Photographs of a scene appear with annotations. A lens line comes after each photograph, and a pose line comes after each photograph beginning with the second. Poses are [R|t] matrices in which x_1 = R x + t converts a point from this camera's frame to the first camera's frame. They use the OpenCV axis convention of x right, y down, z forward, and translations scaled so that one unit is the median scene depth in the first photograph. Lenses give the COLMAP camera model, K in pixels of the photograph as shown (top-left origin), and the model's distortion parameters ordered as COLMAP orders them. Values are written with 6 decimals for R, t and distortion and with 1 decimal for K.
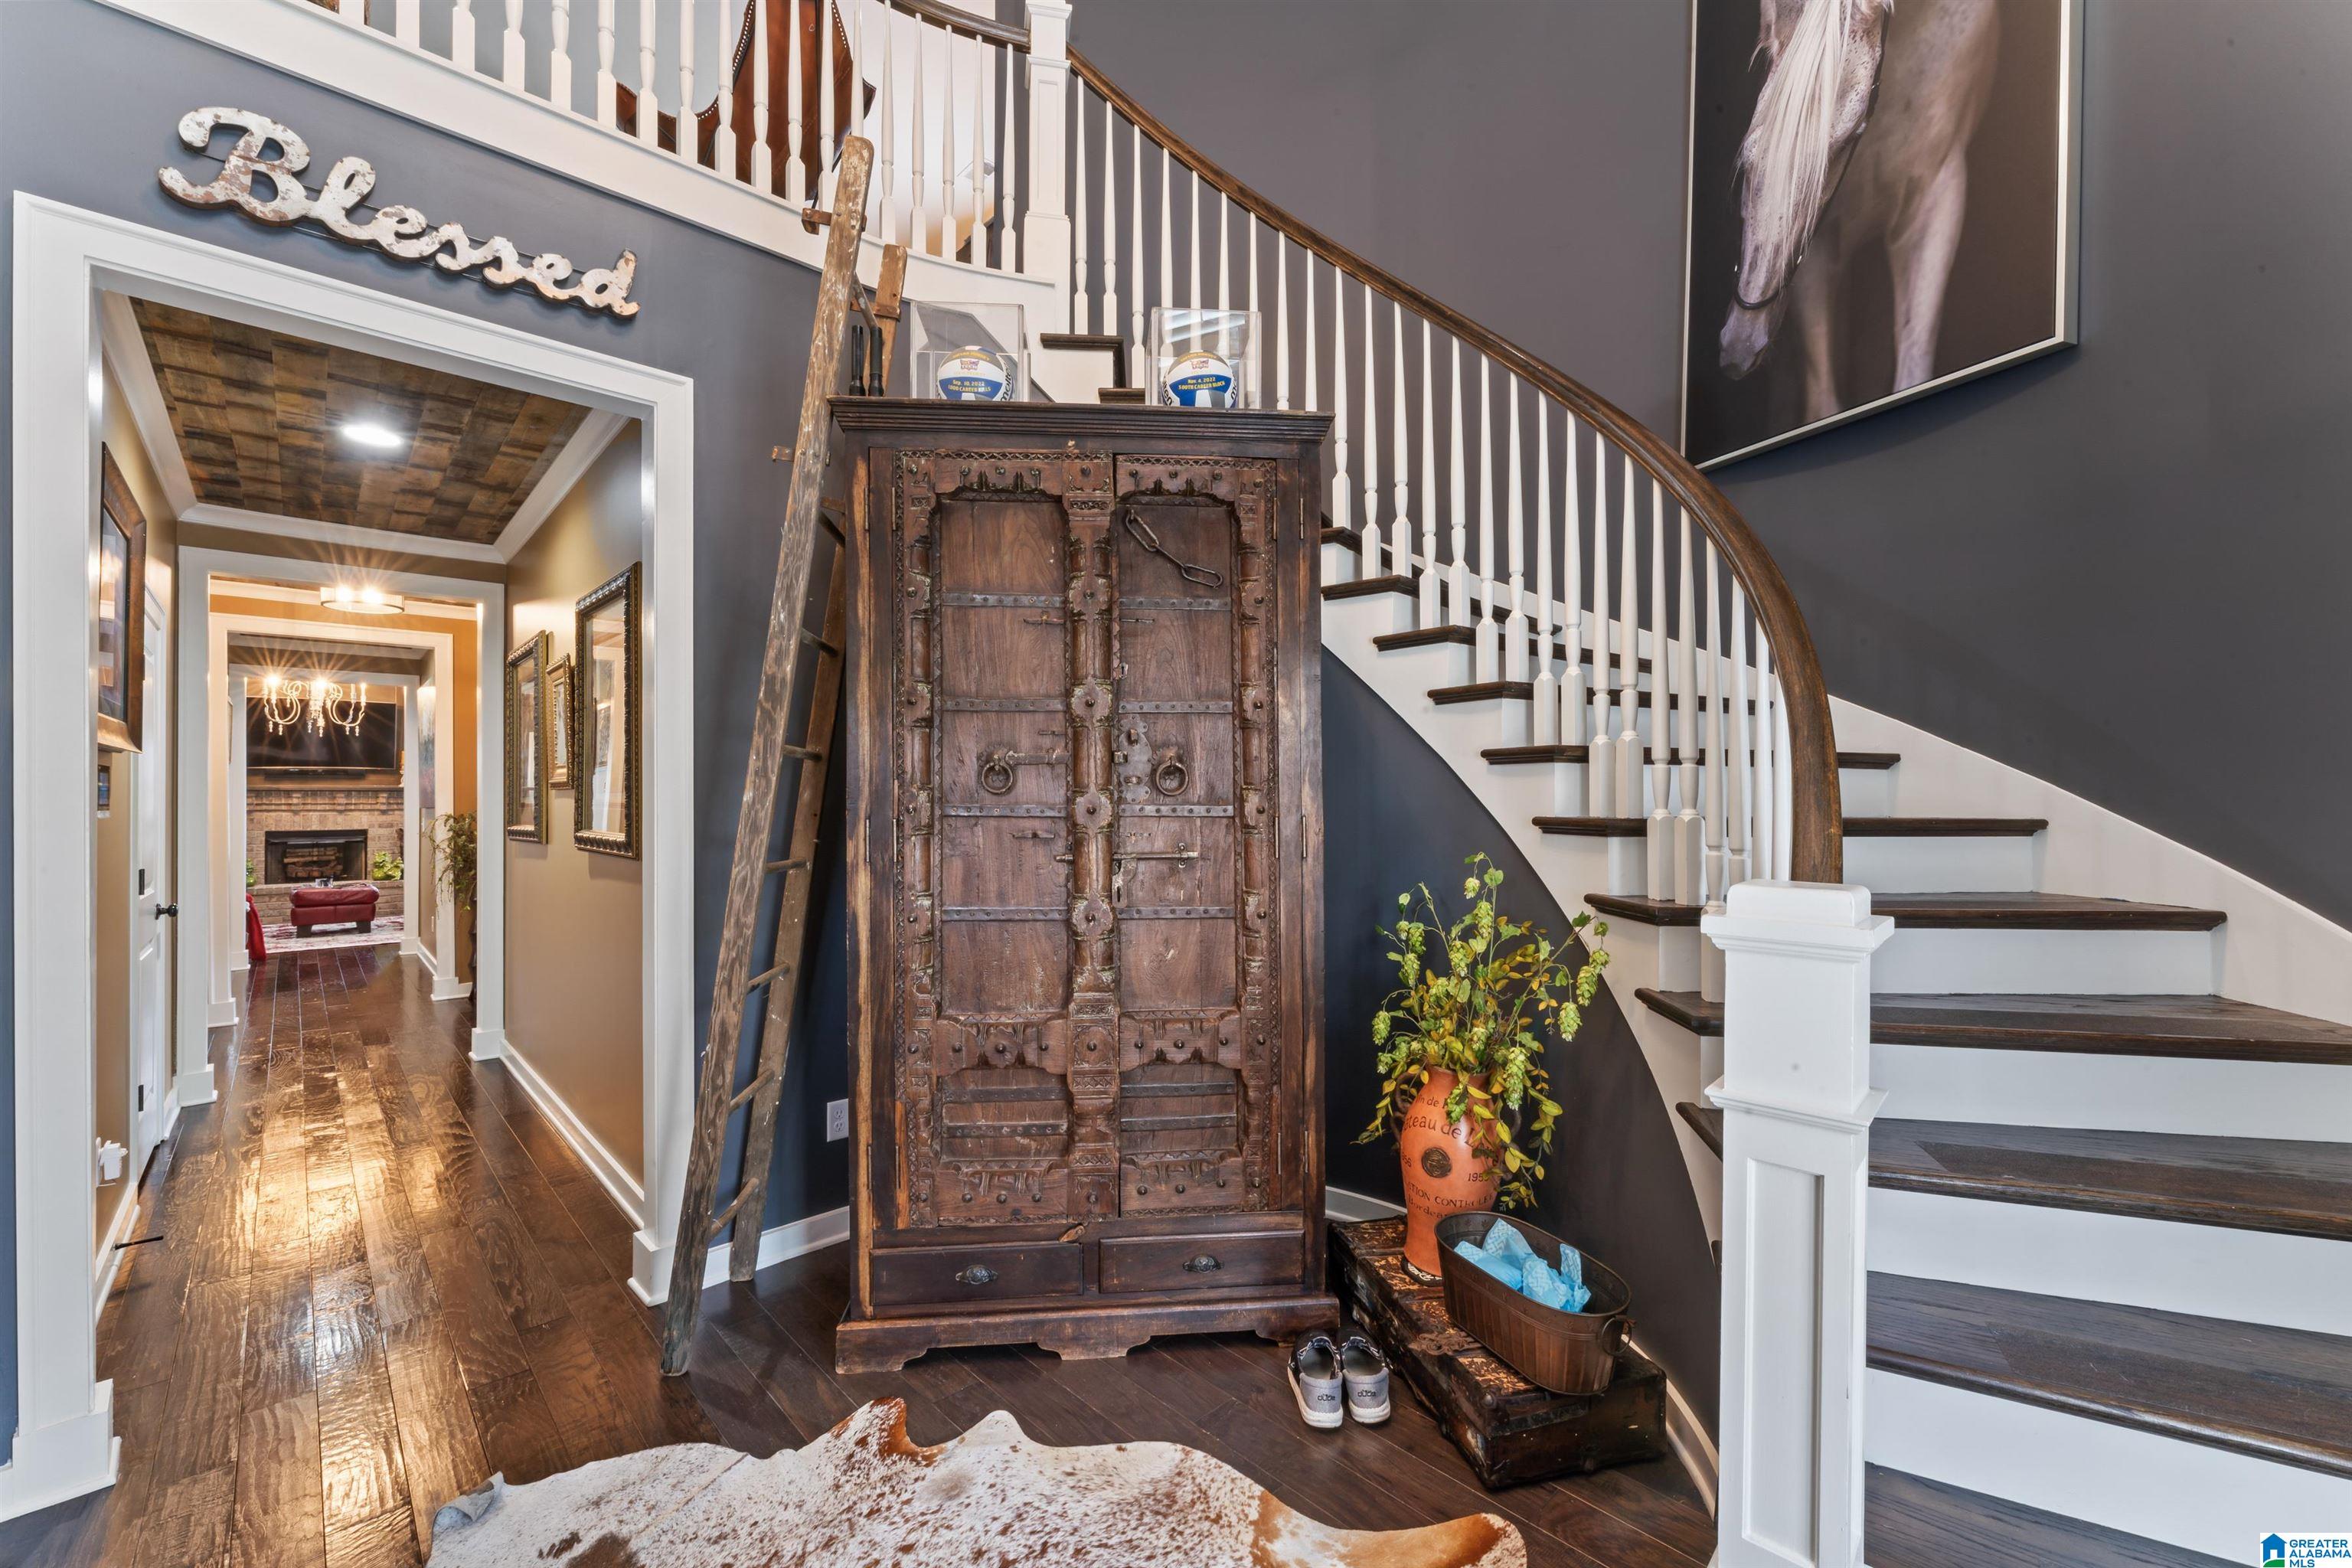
lens RADIAL K [[962.5, 0, 1177.4], [0, 962.5, 789.1], [0, 0, 1]] dist [-0.000097, 0.000214]
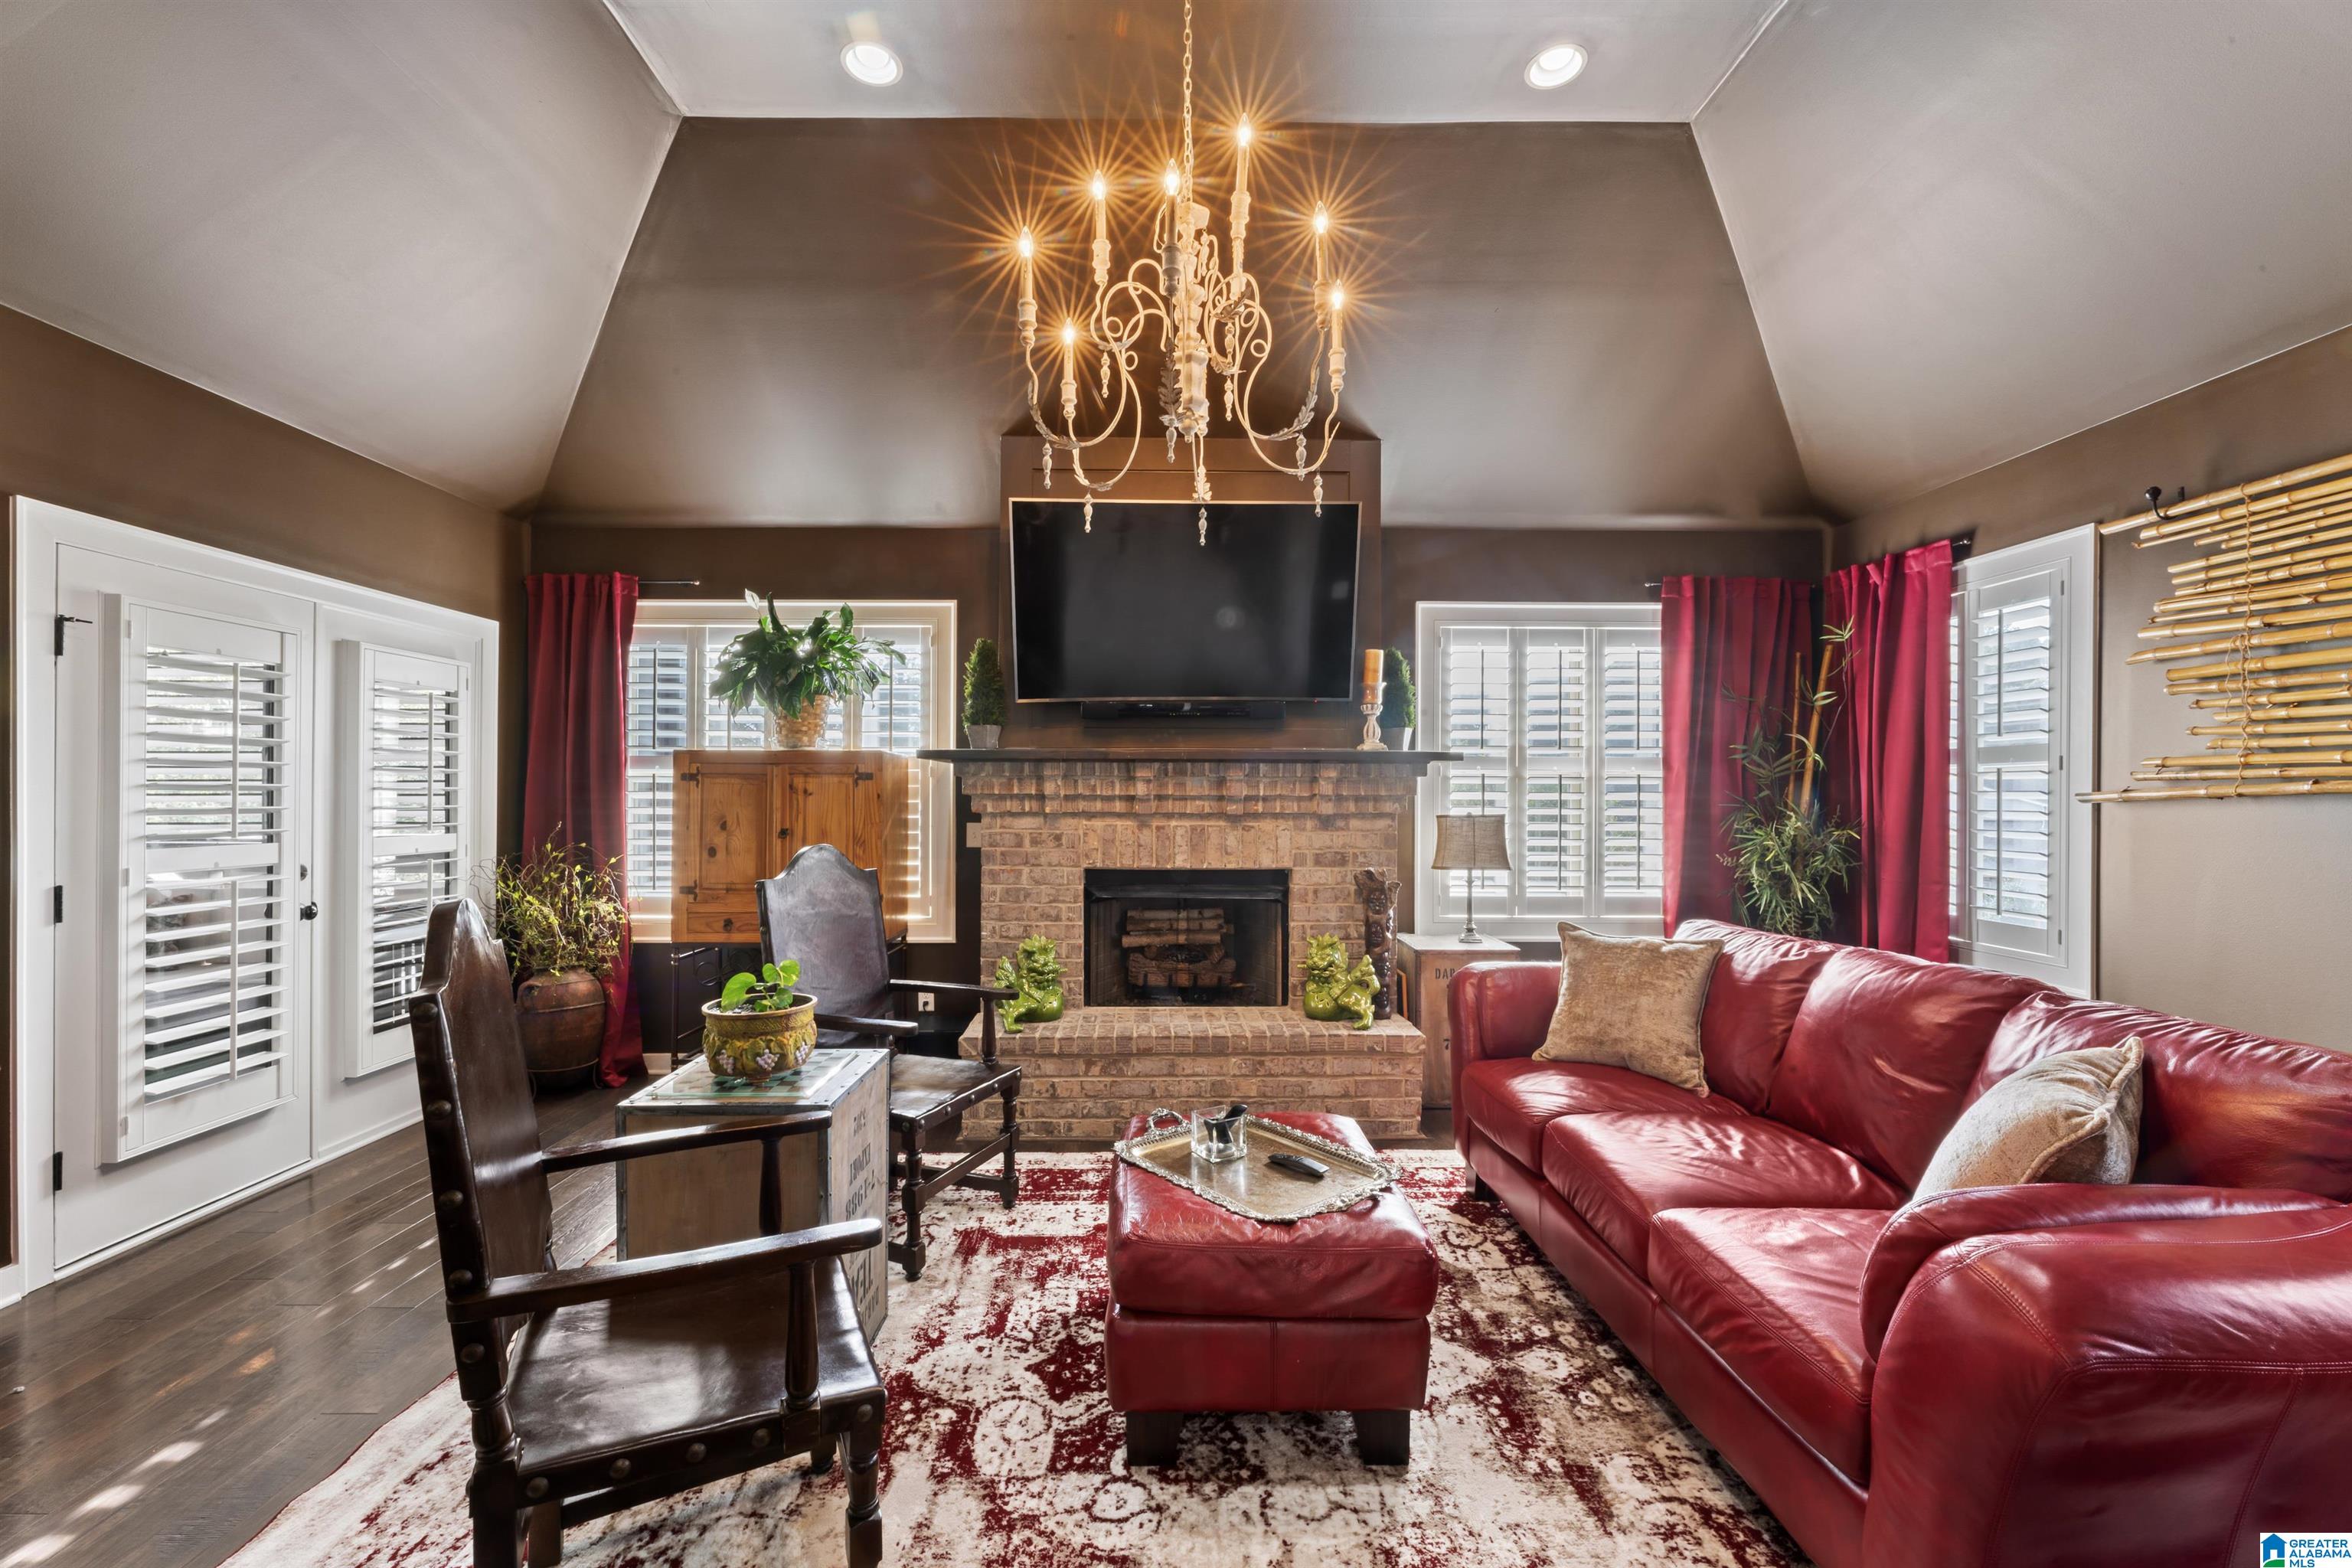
lens RADIAL K [[962.5, 0, 1171.1], [0, 962.5, 791.9], [0, 0, 1]] dist [-0.000097, 0.000214]
pose [[0.744373, 0.003096, -0.667757, -0.651442], [0.000474, 0.999987, 0.005165, 0.011379], [0.667764, -0.004161, 0.744361, 0.721152]]
